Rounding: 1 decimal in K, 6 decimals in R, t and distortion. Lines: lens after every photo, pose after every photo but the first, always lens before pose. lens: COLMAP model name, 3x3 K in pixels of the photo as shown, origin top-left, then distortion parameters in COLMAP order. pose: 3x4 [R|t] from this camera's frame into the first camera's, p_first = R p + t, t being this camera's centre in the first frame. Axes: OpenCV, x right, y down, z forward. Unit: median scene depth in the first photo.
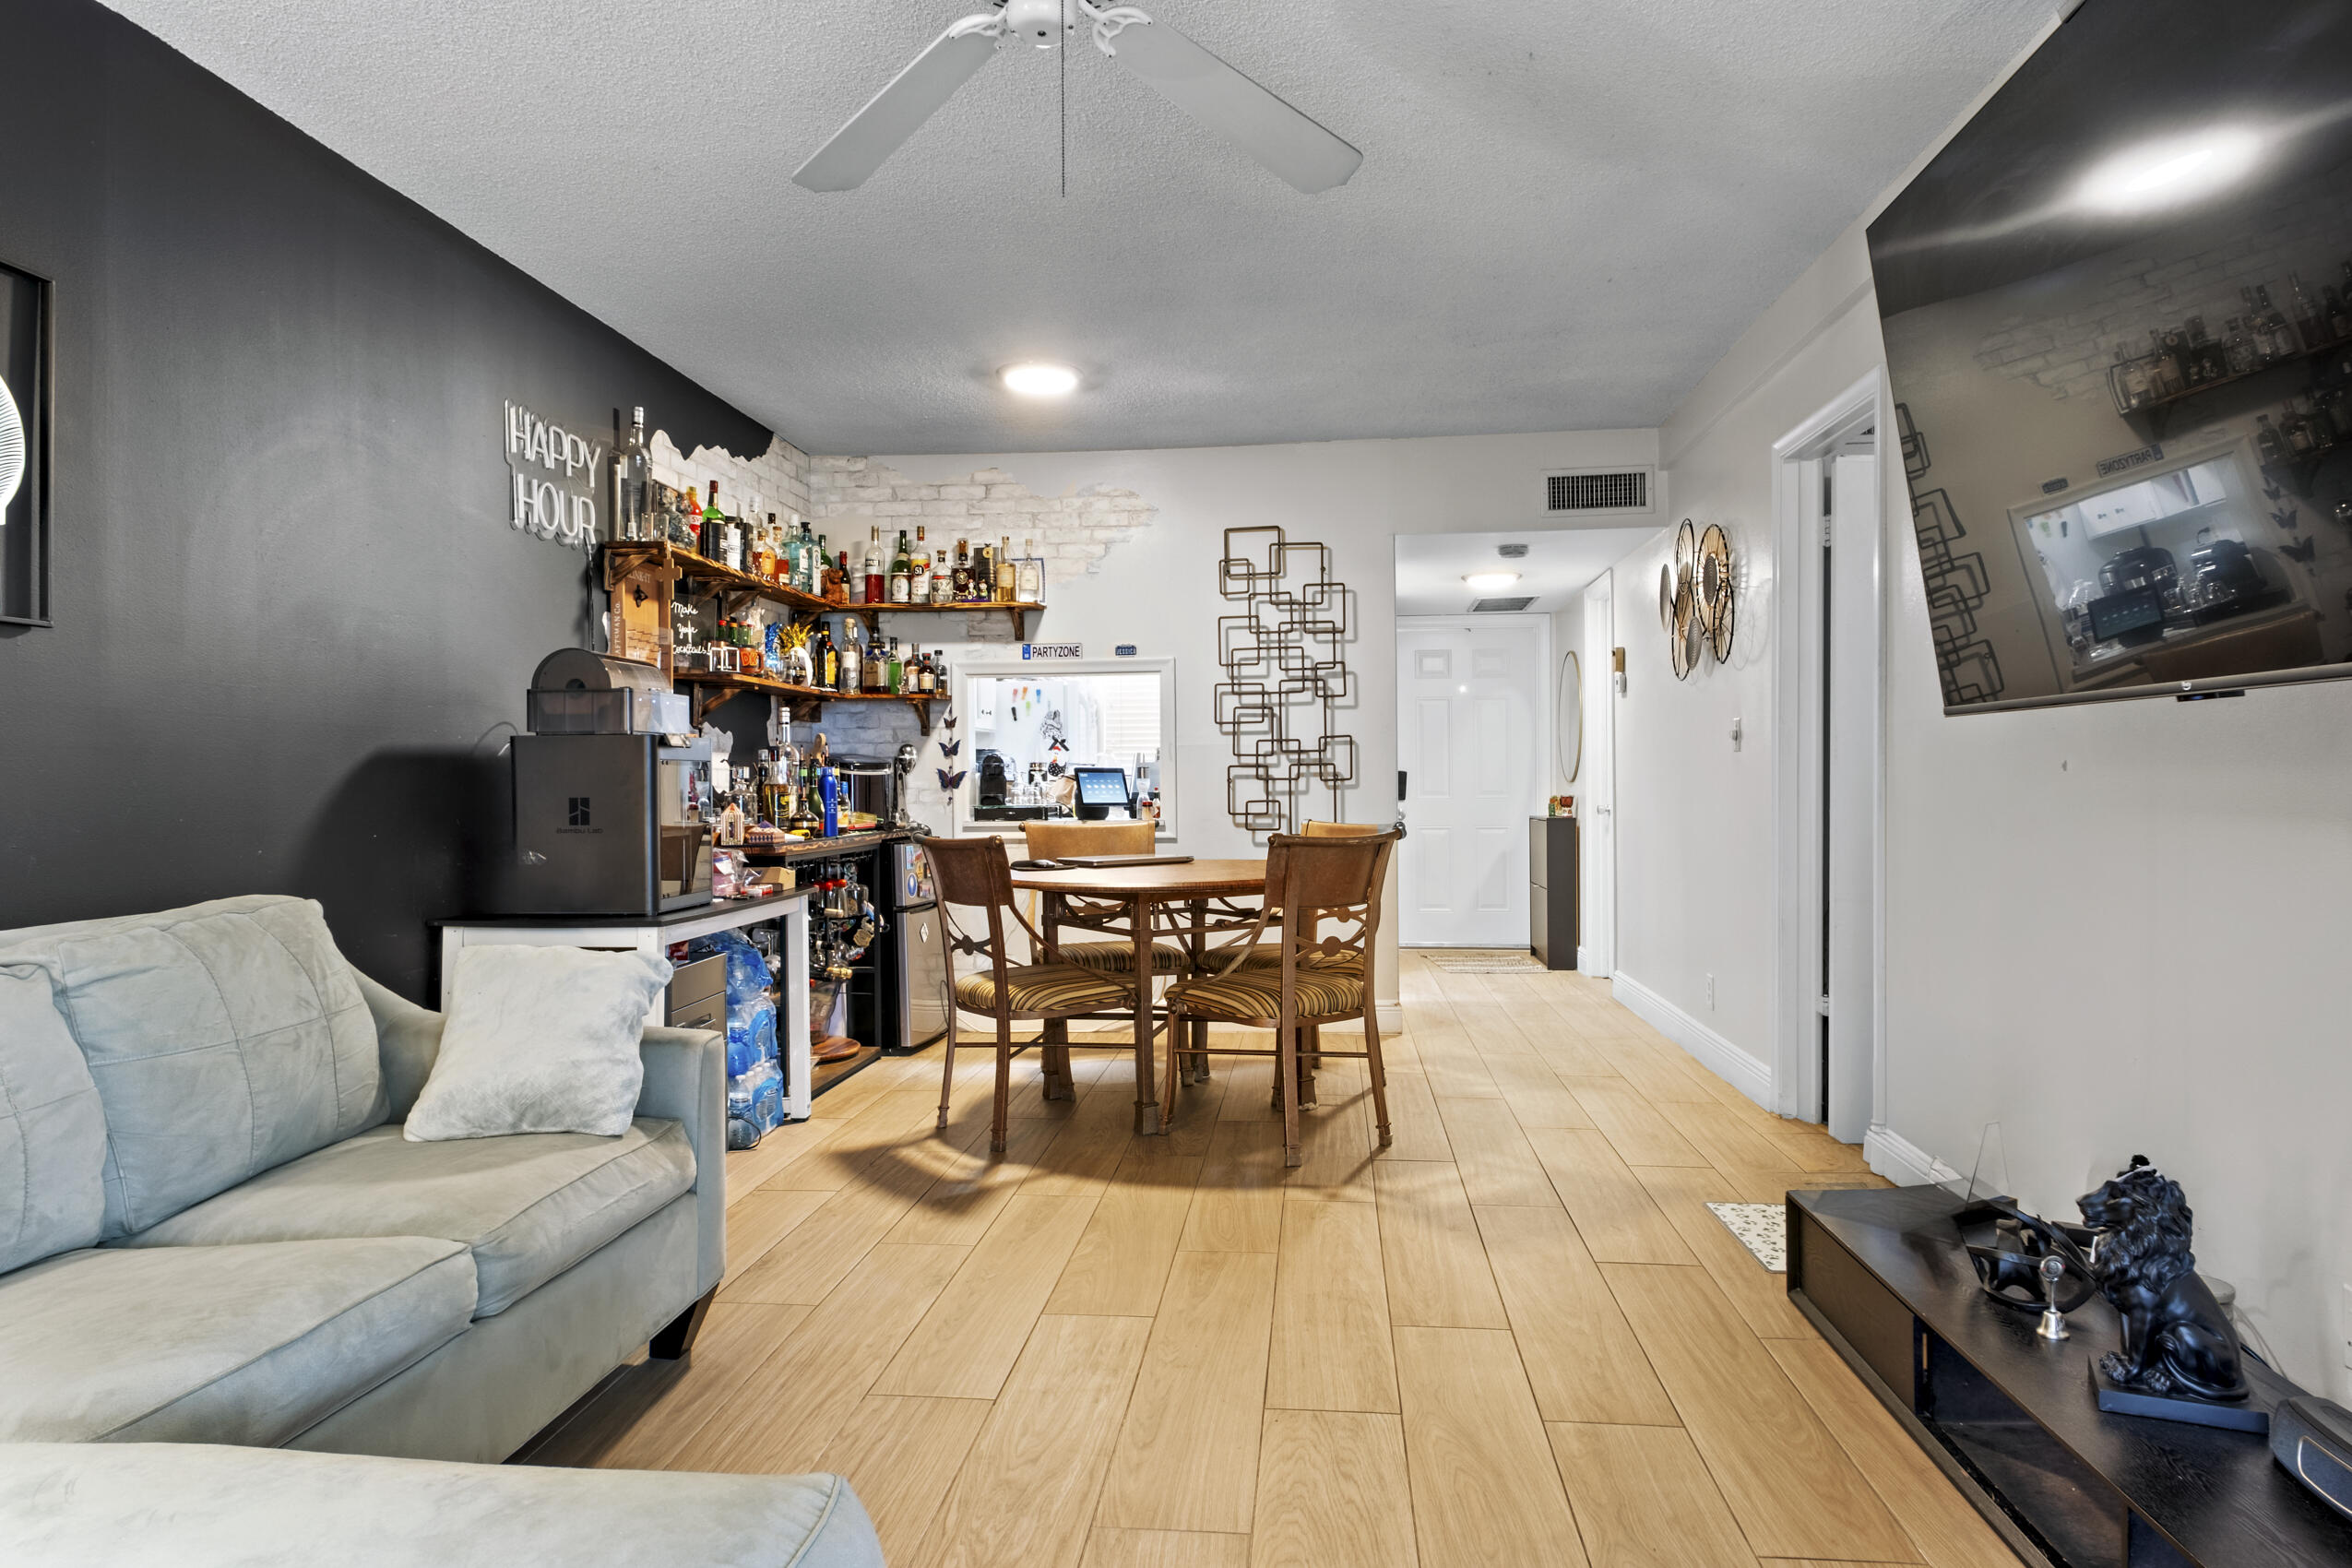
lens RADIAL K [[1447.7, 0, 1181.5], [0, 1447.7, 789.2], [0, 0, 1]] dist [0.002331, -0.011568]
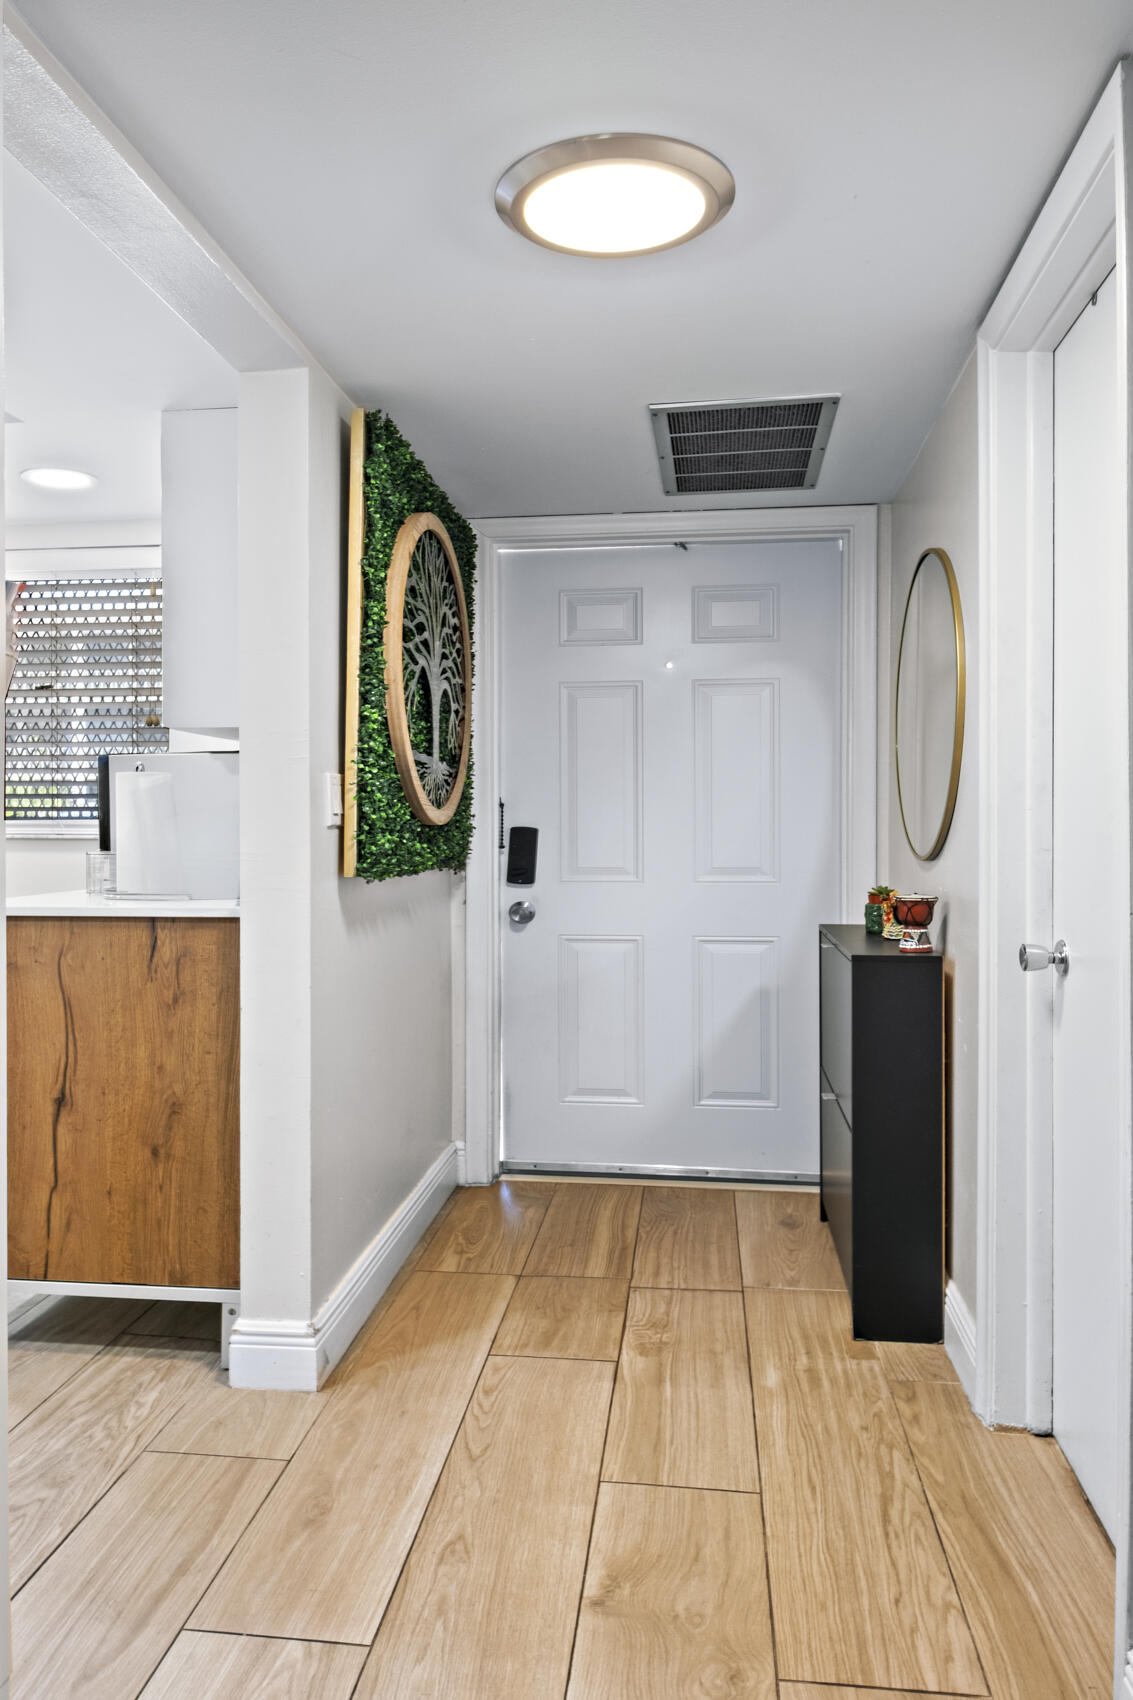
lens RADIAL K [[1046.4, 0, 562.3], [0, 1046.4, 836.3], [0, 0, 1]] dist [0.002331, -0.011568]
pose [[0.999882, 0.007232, -0.013589, 0.234366], [-0.007056, 0.999891, 0.012954, -0.018846], [0.013681, -0.012857, 0.999824, 0.960244]]
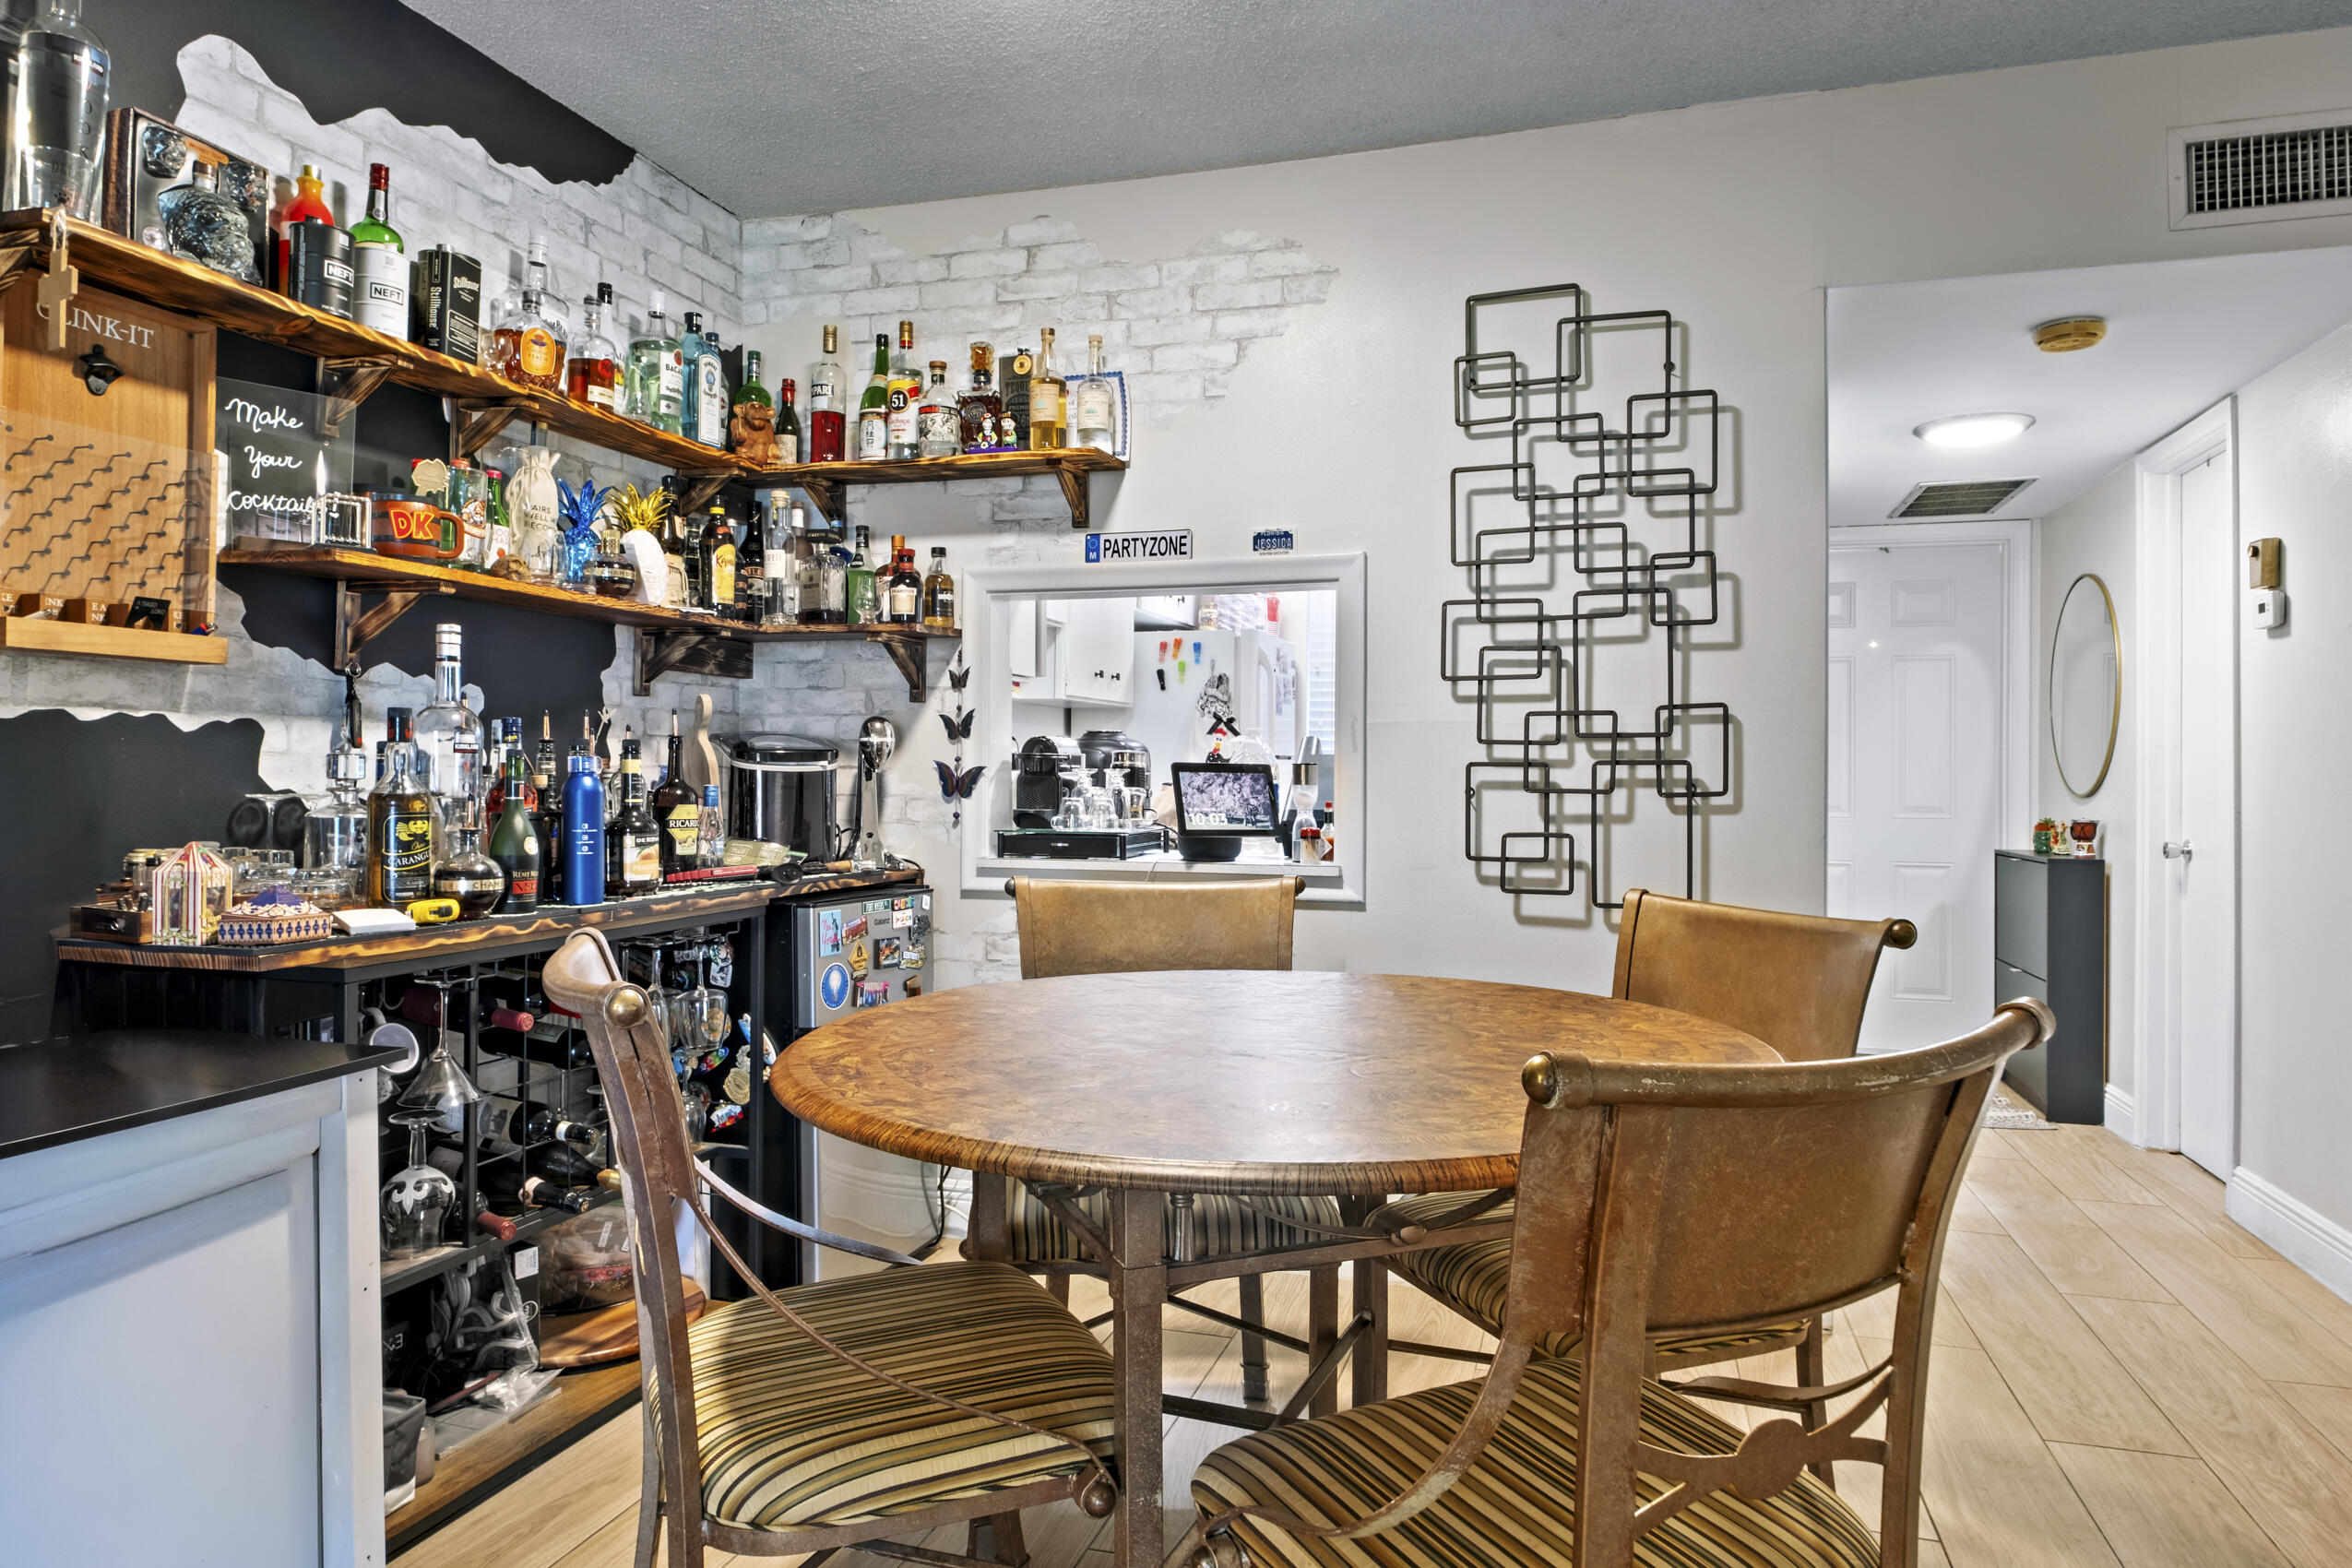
lens RADIAL K [[1447.7, 0, 1174.2], [0, 1447.7, 763.9], [0, 0, 1]] dist [0.002331, -0.011568]
pose [[0.980035, 0.013269, -0.198383, 0.031870], [-0.015509, 0.999832, -0.009744, -0.009238], [0.198221, 0.012627, 0.980076, 0.479324]]
